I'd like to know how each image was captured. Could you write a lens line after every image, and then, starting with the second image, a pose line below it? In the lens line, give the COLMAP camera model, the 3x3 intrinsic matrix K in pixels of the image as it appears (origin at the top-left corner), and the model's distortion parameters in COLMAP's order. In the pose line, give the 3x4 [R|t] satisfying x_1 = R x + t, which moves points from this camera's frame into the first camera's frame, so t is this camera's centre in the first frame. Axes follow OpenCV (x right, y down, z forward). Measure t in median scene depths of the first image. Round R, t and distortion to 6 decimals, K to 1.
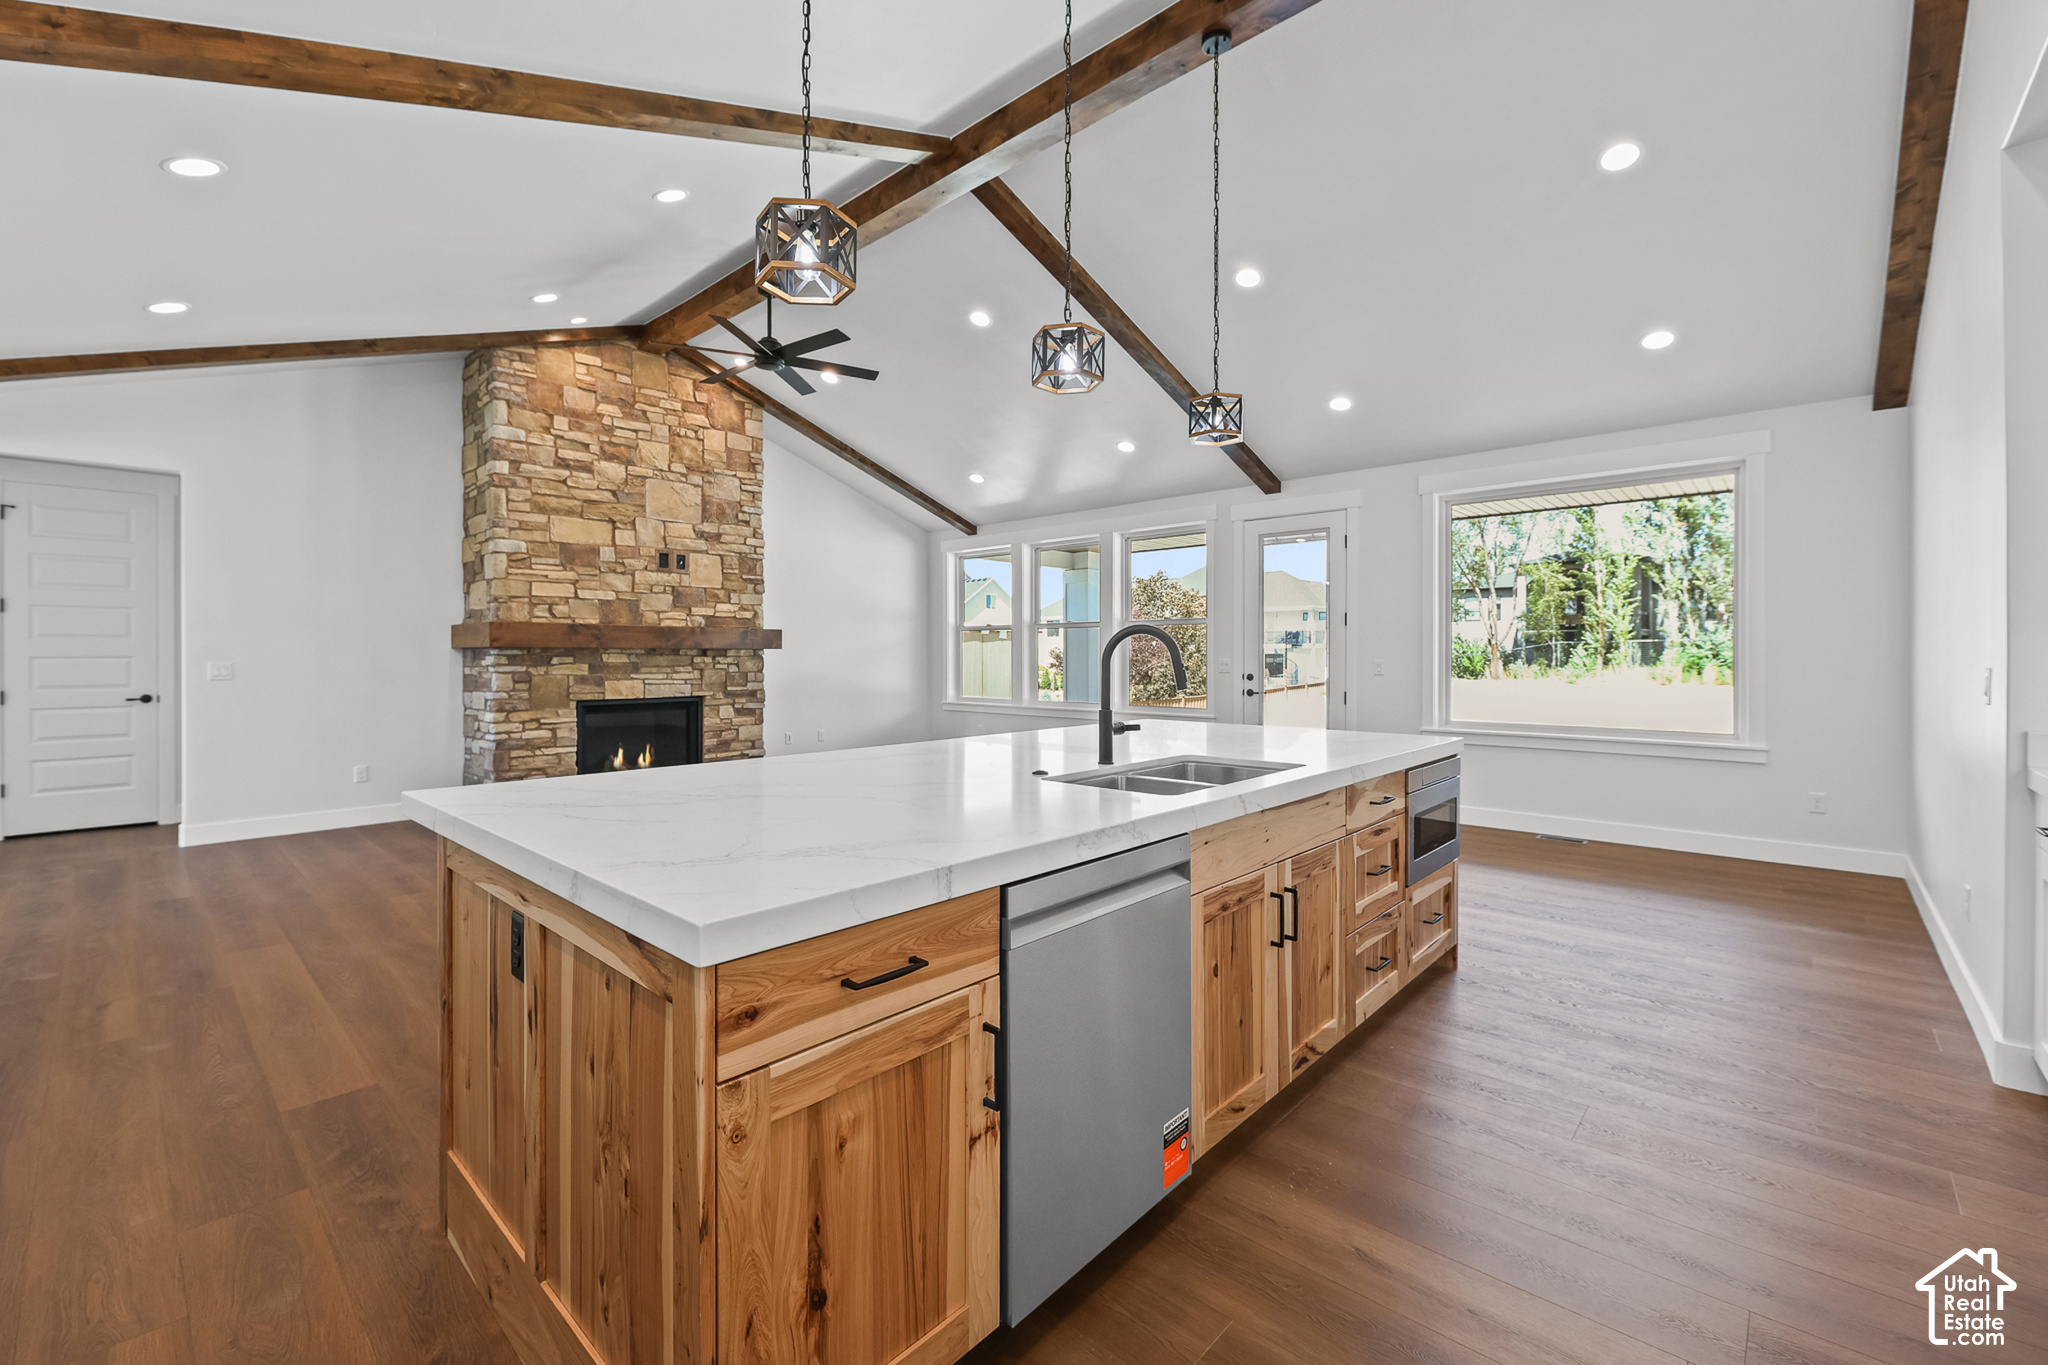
lens RADIAL K [[843.1, 0, 1019.1], [0, 843.1, 678.9], [0, 0, 1]] dist [-0.001574, -0.002978]
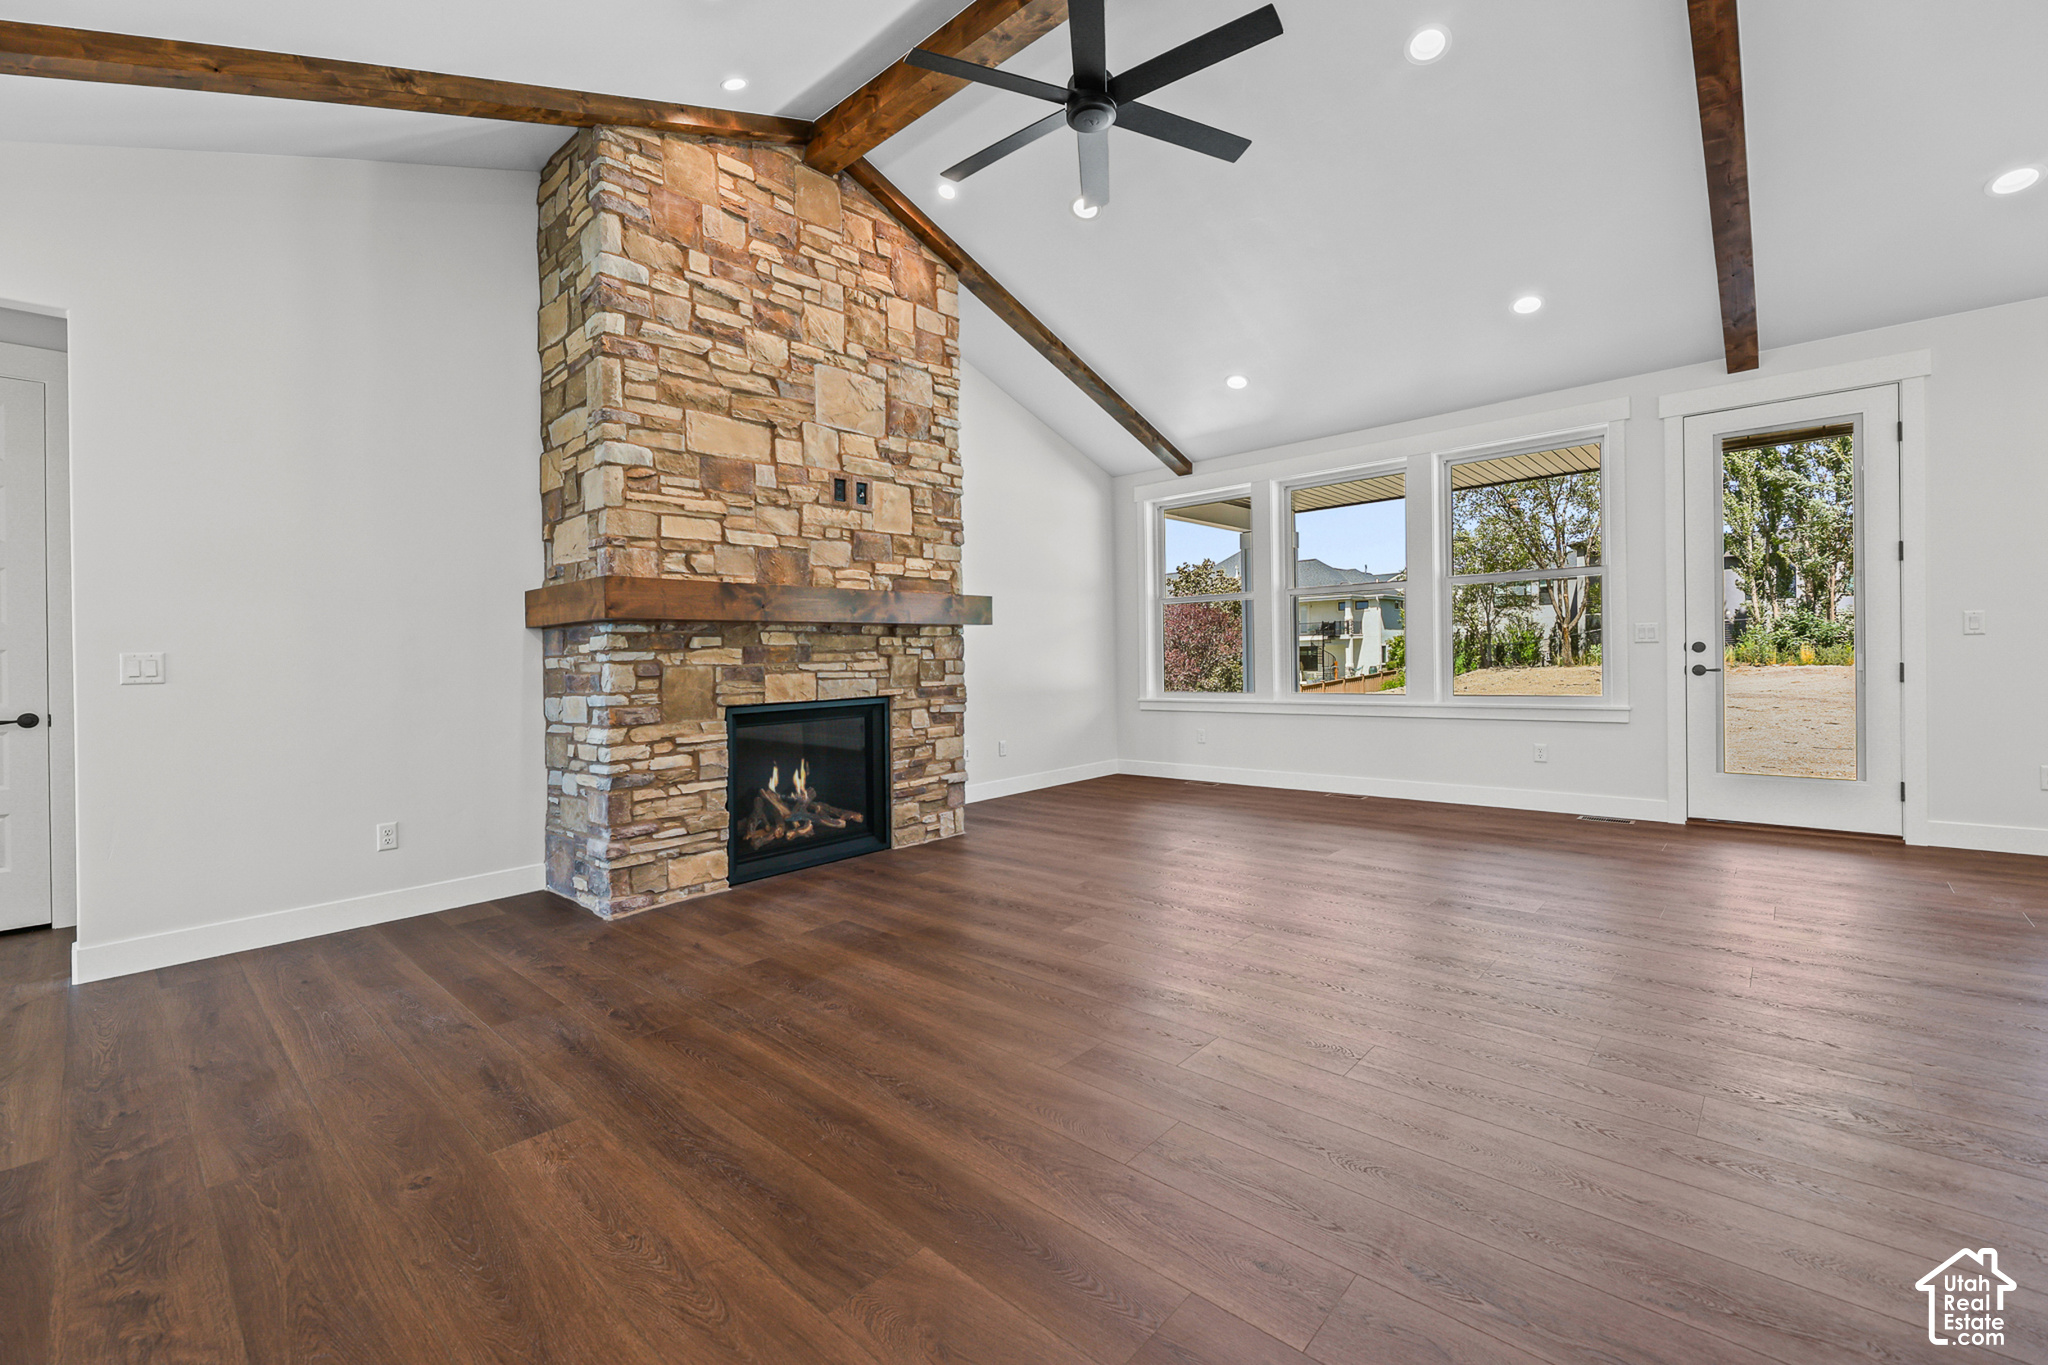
lens RADIAL K [[843.1, 0, 1014.5], [0, 843.1, 665.5], [0, 0, 1]] dist [-0.001574, -0.002978]
pose [[0.999686, -0.024987, 0.002036, -0.304198], [0.025019, 0.999533, -0.017531, 0.011472], [-0.001597, 0.017576, 0.999844, 0.362576]]
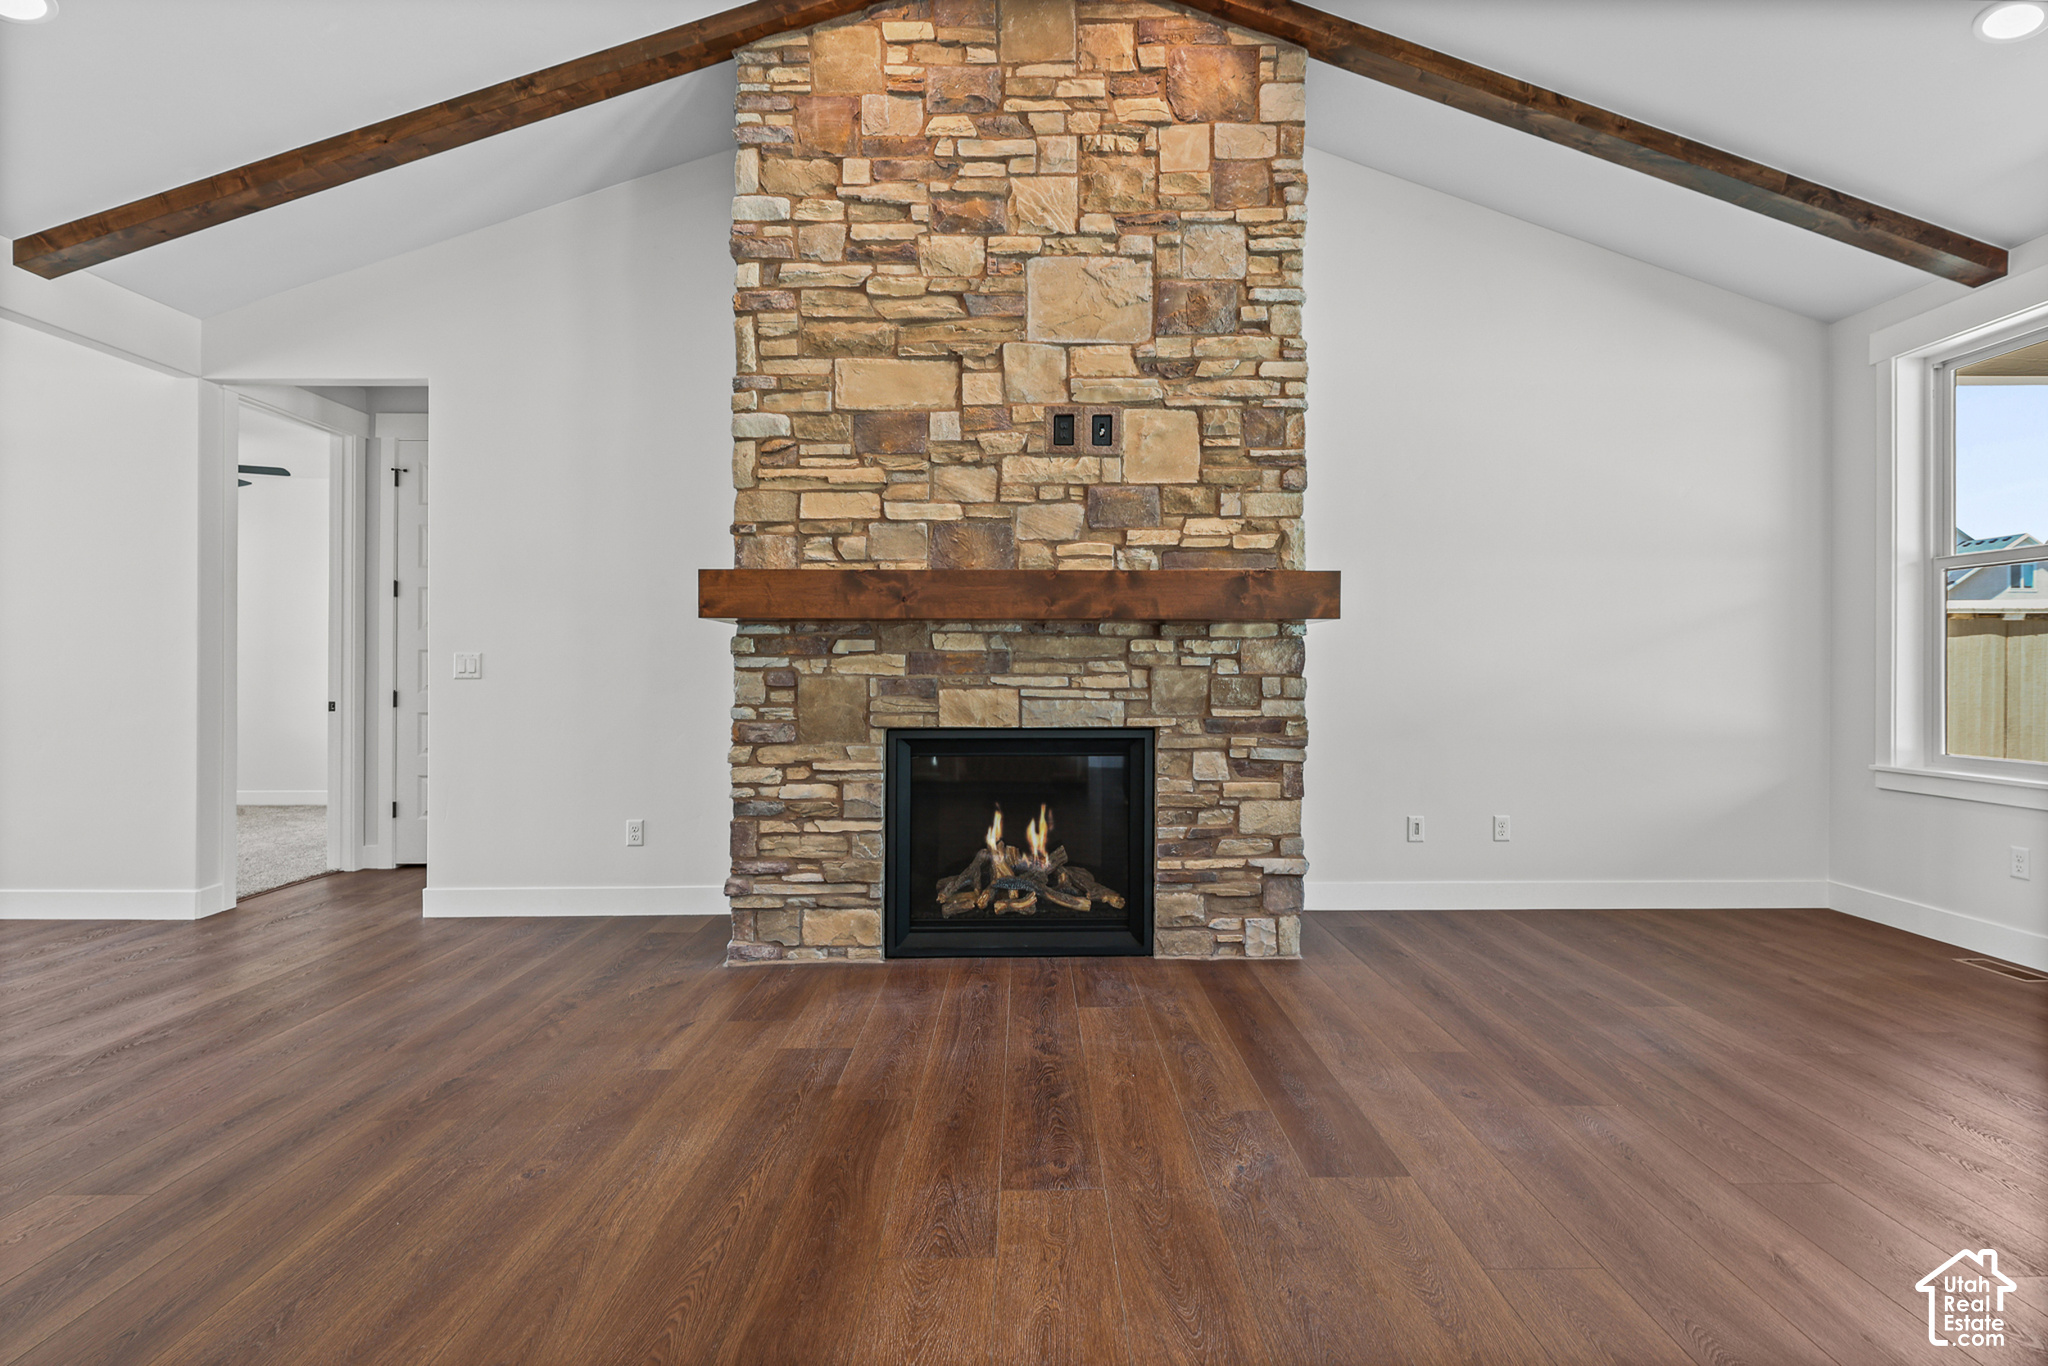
lens RADIAL K [[992.0, 0, 1066.3], [0, 992.0, 664.0], [0, 0, 1]] dist [0.008070, -0.004884]
pose [[0.690719, -0.003969, -0.723112, -0.031039], [-0.019413, 0.999523, -0.024030, 0.000200], [0.722862, 0.030635, 0.690312, 0.660586]]
